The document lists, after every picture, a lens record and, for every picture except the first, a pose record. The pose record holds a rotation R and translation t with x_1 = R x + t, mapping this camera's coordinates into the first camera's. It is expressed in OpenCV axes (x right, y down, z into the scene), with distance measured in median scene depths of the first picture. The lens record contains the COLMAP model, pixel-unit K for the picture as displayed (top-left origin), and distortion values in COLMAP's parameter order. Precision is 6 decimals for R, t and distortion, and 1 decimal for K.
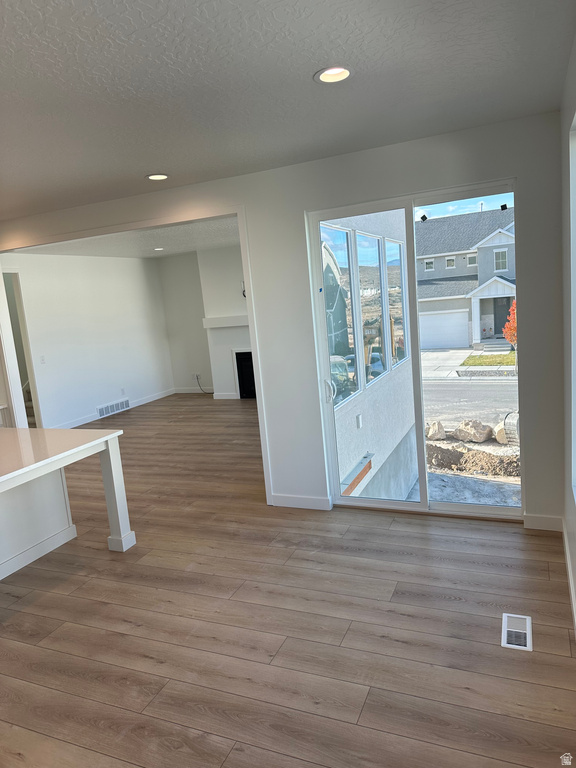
lens RADIAL K [[538.3, 0, 290.1], [0, 538.3, 385.1], [0, 0, 1]] dist [0.070220, -0.084517]
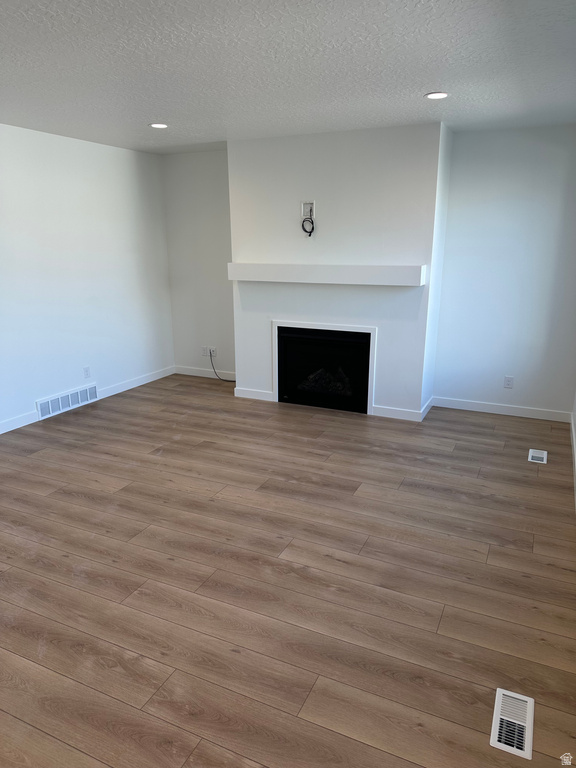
lens RADIAL K [[538.3, 0, 290.1], [0, 538.3, 385.1], [0, 0, 1]] dist [0.070220, -0.084517]
pose [[0.995373, 0.095671, -0.008941, -0.149883], [-0.094222, 0.990056, 0.104462, -0.116437], [0.018847, -0.103136, 0.994489, 0.787508]]
